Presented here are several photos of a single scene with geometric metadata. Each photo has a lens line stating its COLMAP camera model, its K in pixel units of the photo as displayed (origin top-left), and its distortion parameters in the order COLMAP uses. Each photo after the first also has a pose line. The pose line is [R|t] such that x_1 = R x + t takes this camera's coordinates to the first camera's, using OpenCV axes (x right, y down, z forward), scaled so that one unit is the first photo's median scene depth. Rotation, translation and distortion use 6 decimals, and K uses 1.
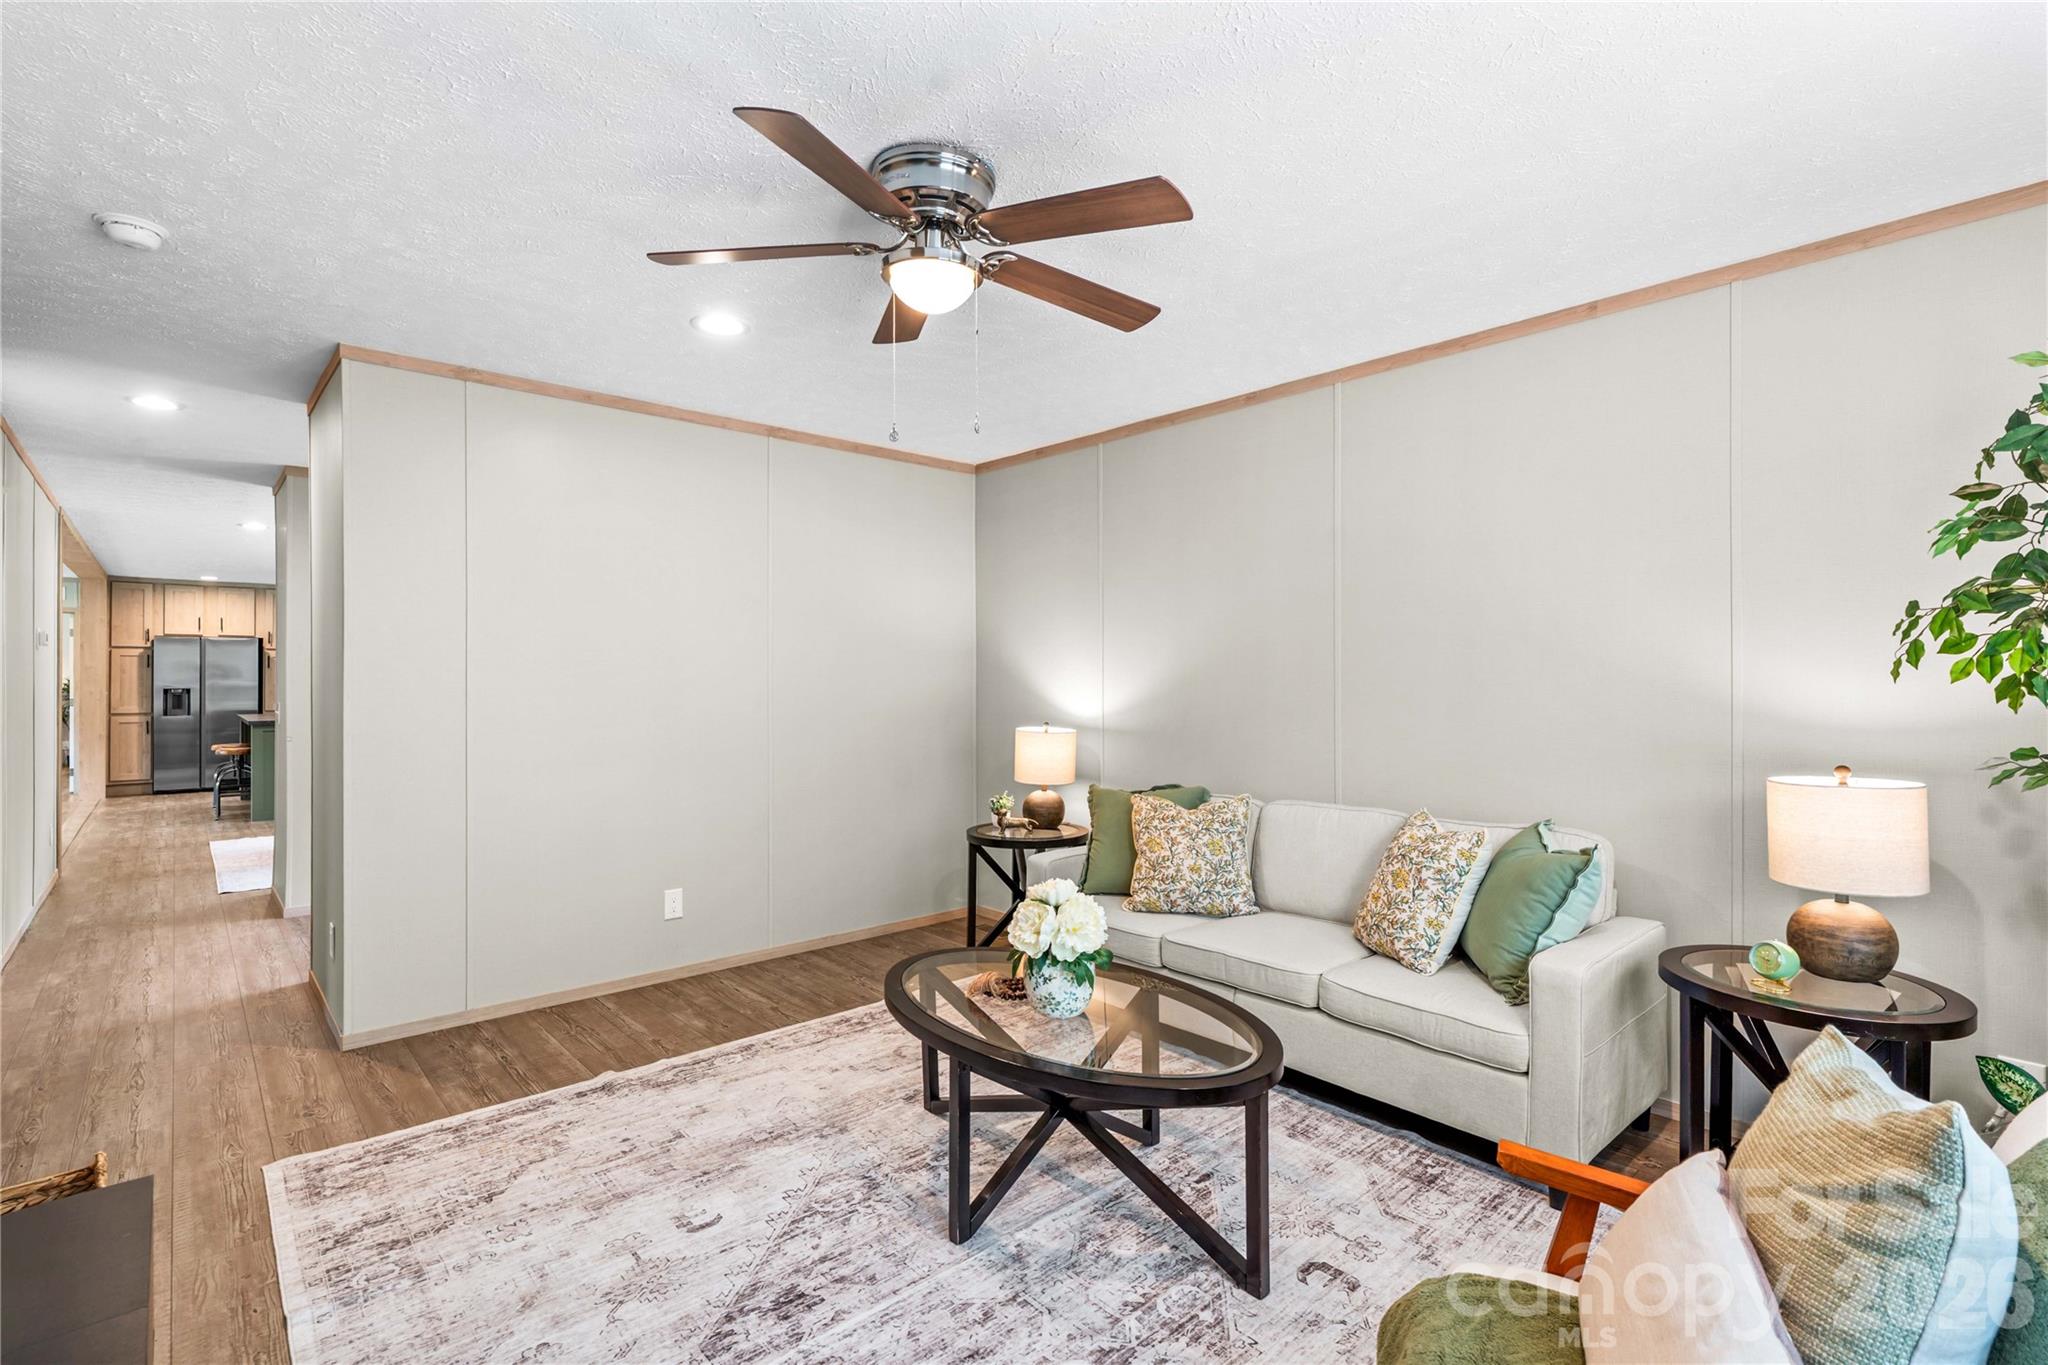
lens RADIAL K [[944.0, 0, 1024.0], [0, 944.0, 682.5], [0, 0, 1]] dist [-0.004464, 0.000090]
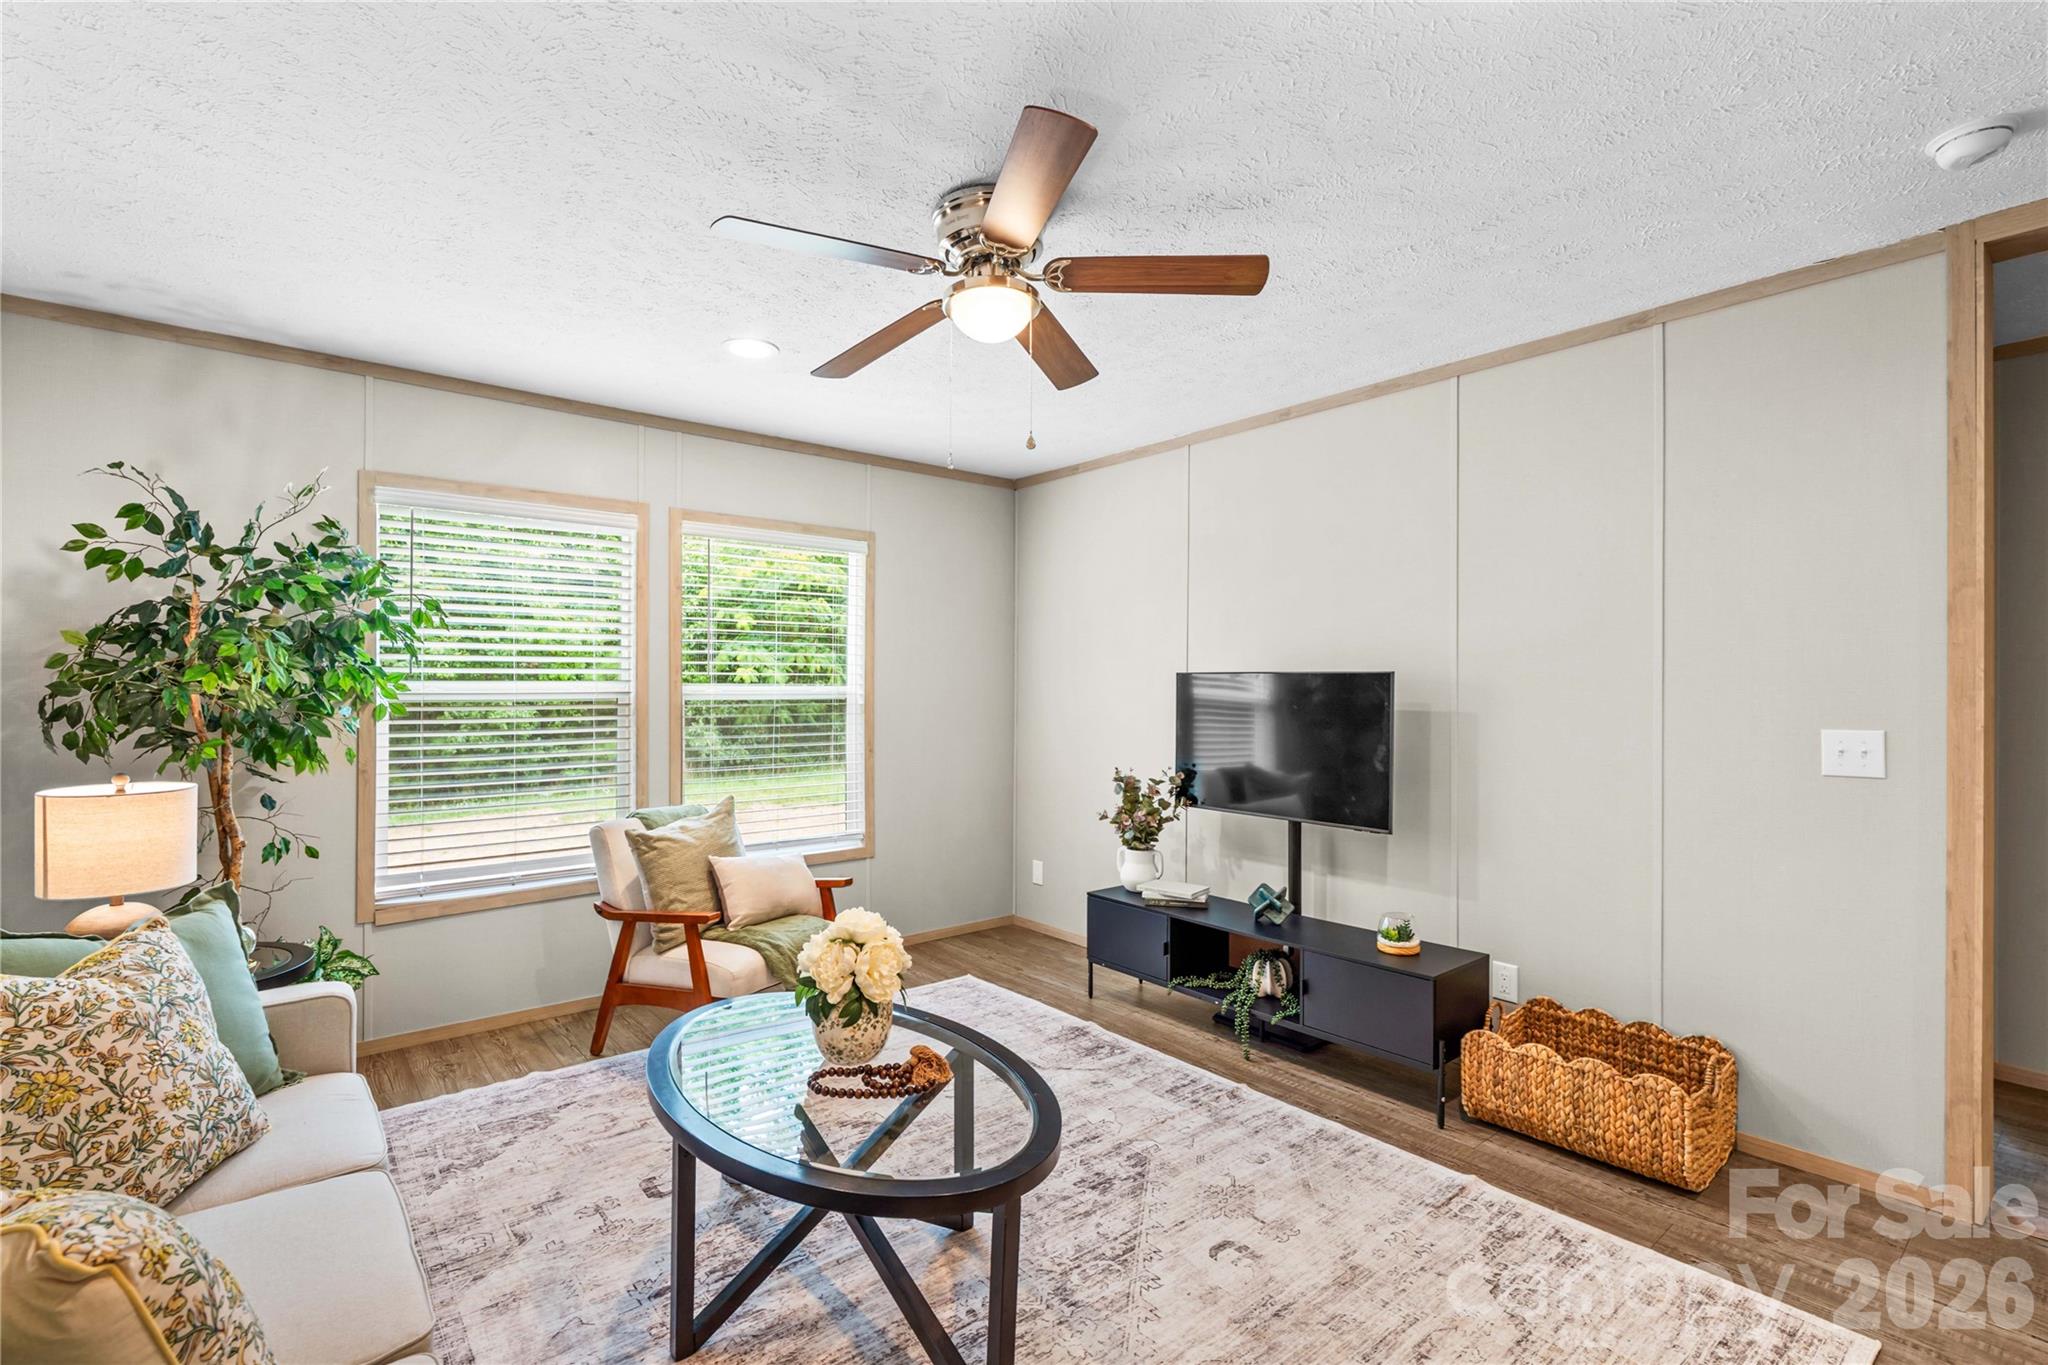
lens RADIAL K [[924.4, 0, 1020.7], [0, 924.4, 691.3], [0, 0, 1]] dist [-0.001736, 0.000097]
pose [[-0.998941, -0.002434, 0.045938, -0.123591], [-0.002359, 0.999996, 0.001686, -0.004251], [-0.045942, 0.001576, -0.998943, 1.408382]]
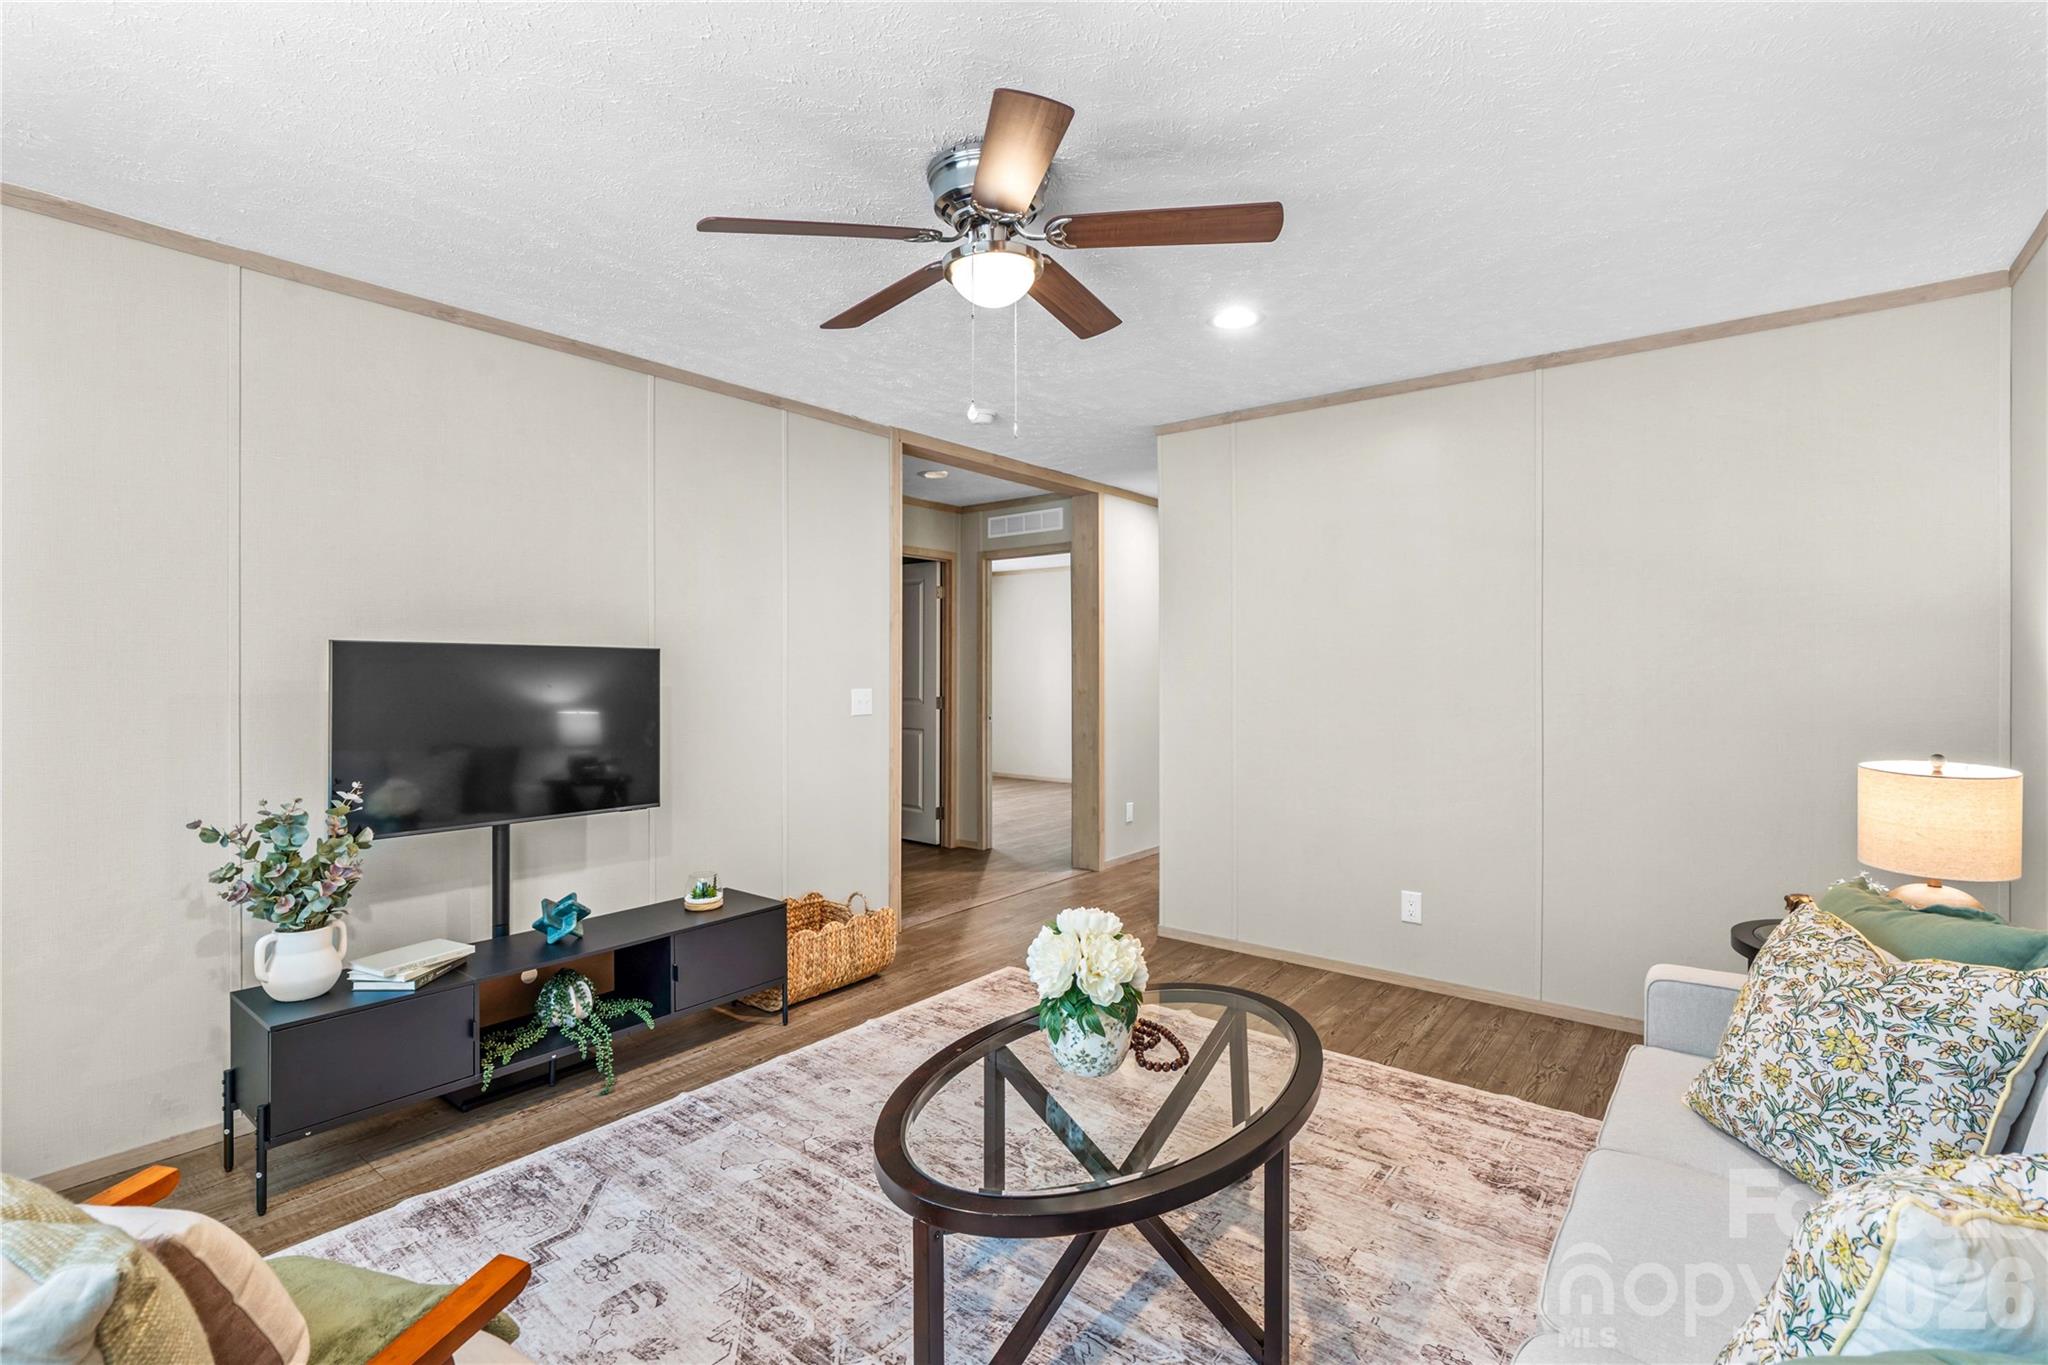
lens RADIAL K [[934.7, 0, 1024.0], [0, 934.7, 682.5], [0, 0, 1]] dist [0.002037, 0.000287]
pose [[0.163723, 0.015660, -0.986382, 0.630364], [-0.002356, 0.999877, 0.015483, -0.004122], [0.986504, -0.000211, 0.163740, 0.605889]]
